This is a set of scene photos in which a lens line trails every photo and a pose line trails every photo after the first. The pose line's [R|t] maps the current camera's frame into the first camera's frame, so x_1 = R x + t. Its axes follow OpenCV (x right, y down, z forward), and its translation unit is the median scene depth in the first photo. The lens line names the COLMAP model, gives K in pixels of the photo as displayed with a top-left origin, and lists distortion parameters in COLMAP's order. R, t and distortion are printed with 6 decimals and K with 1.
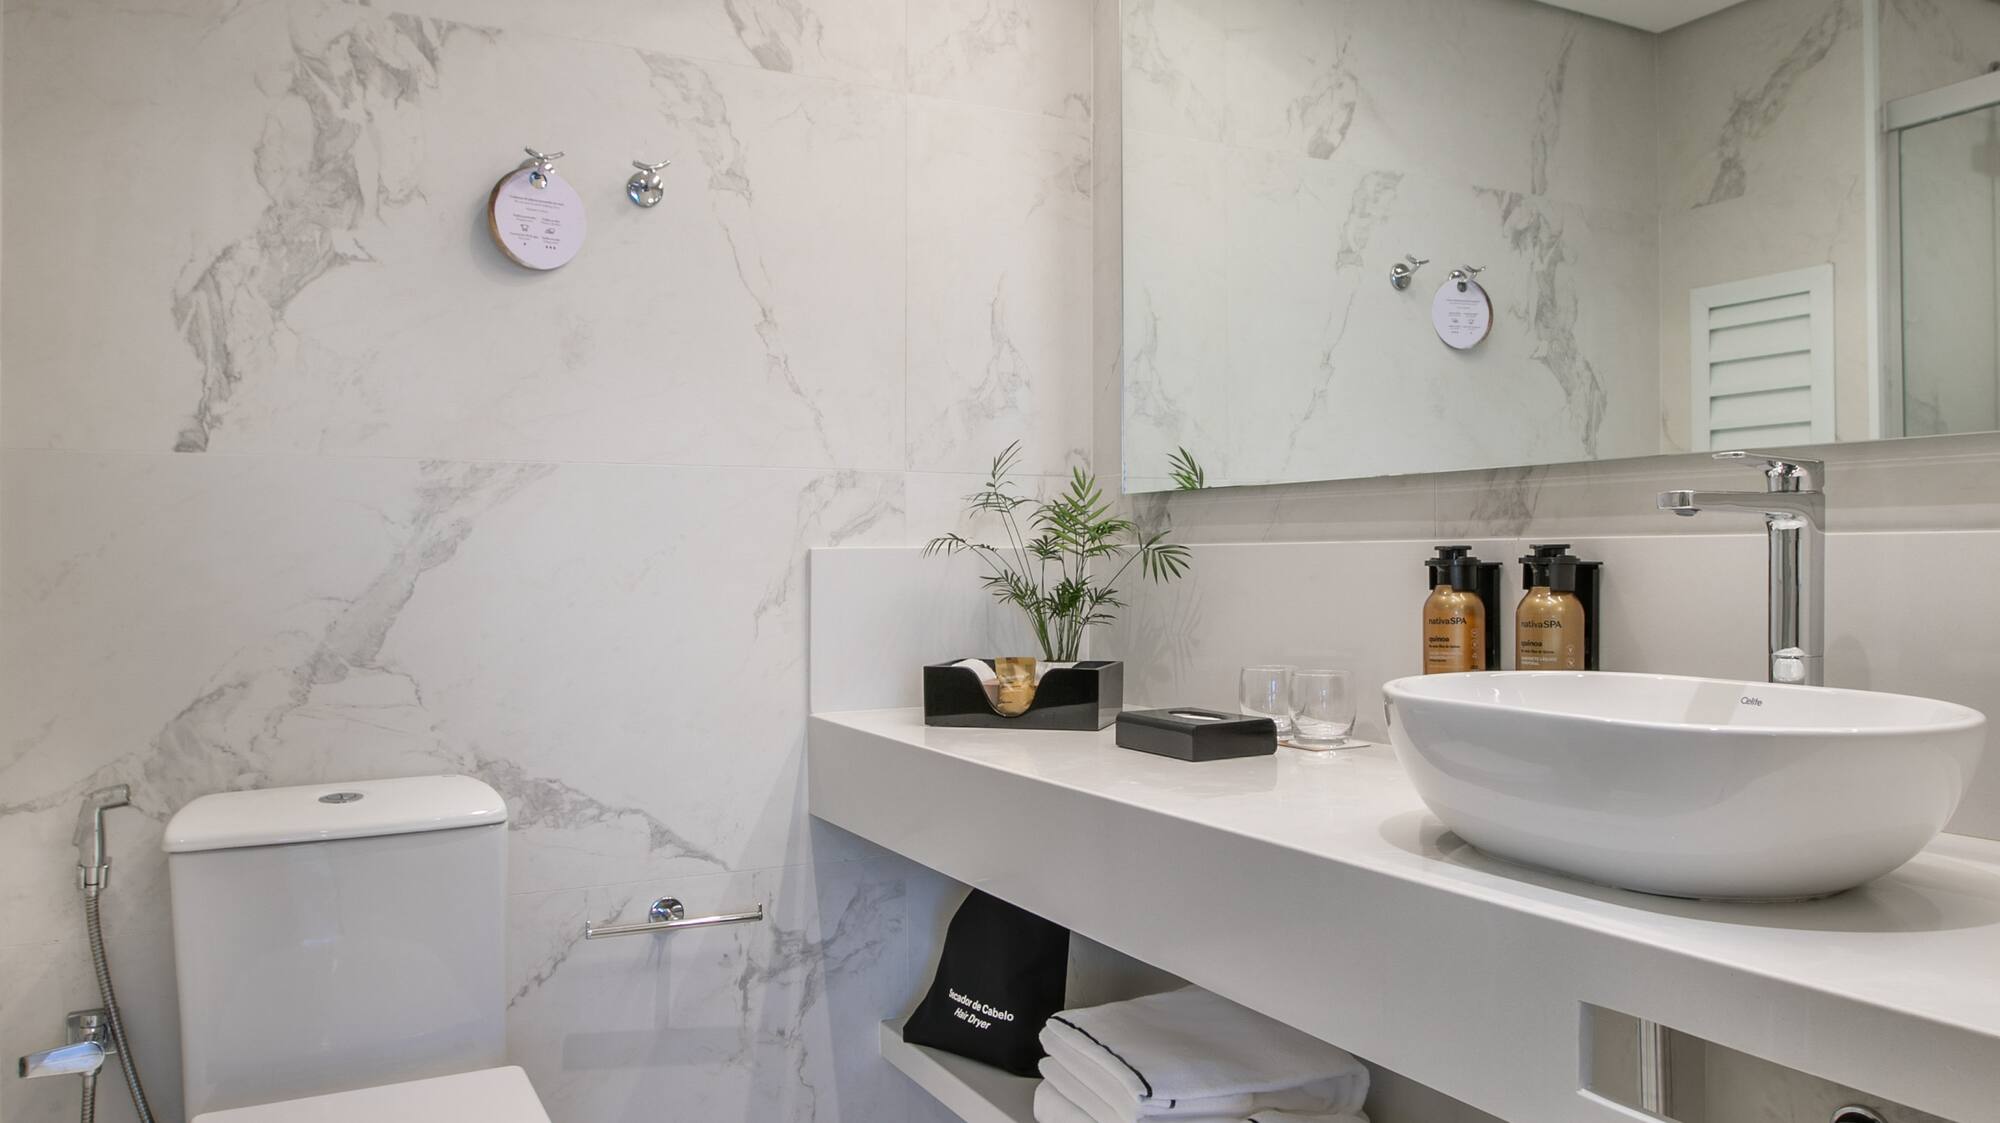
lens RADIAL K [[1416.0, 0, 1017.5], [0, 1416.0, 559.1], [0, 0, 1]] dist [-0.069088, 0.039223]
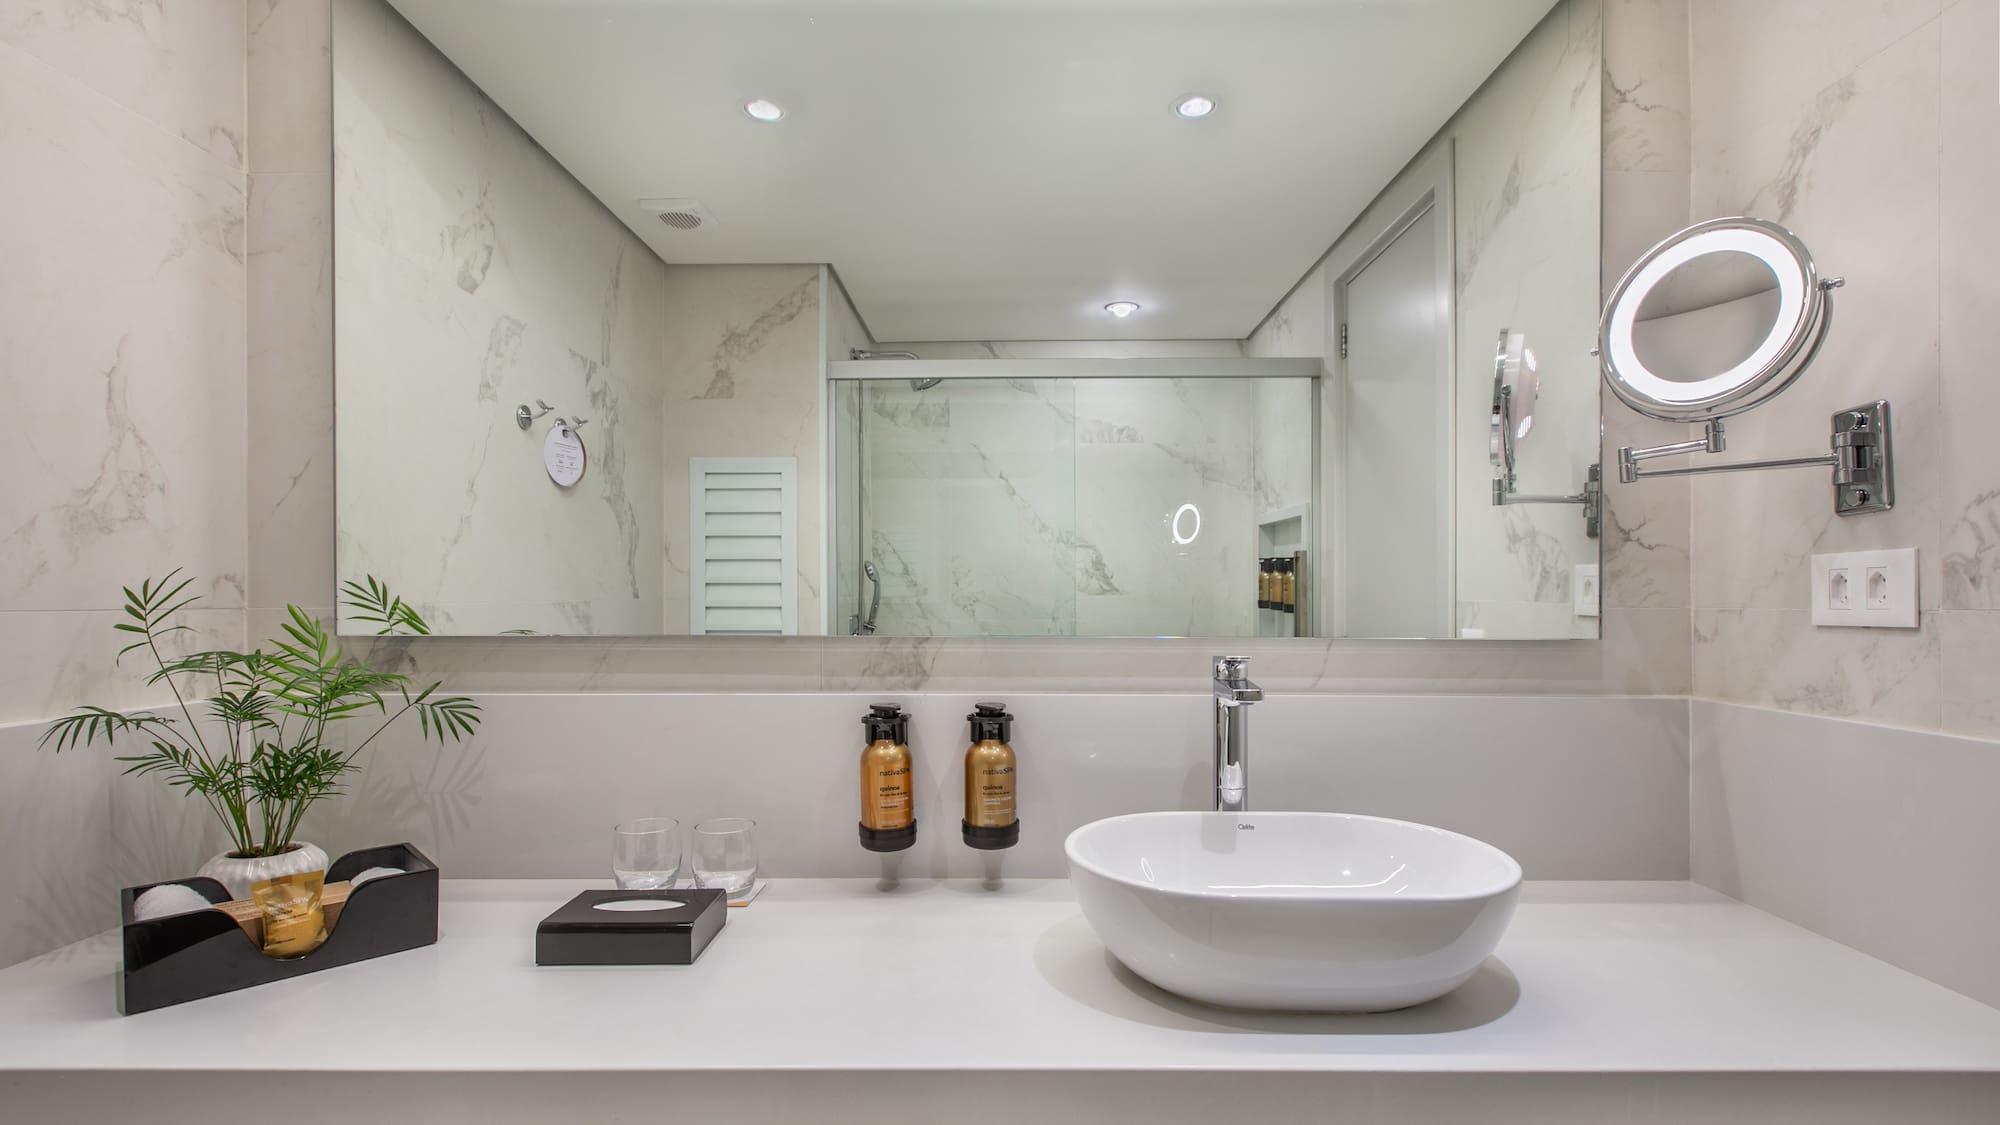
lens RADIAL K [[895.8, 0, 1000.6], [0, 895.8, 607.9], [0, 0, 1]] dist [0.000100, 0.000451]
pose [[0.482520, -0.008240, 0.875846, -0.215531], [0.000301, 0.999957, 0.009242, -0.070472], [-0.875885, -0.004195, 0.482501, 0.410496]]
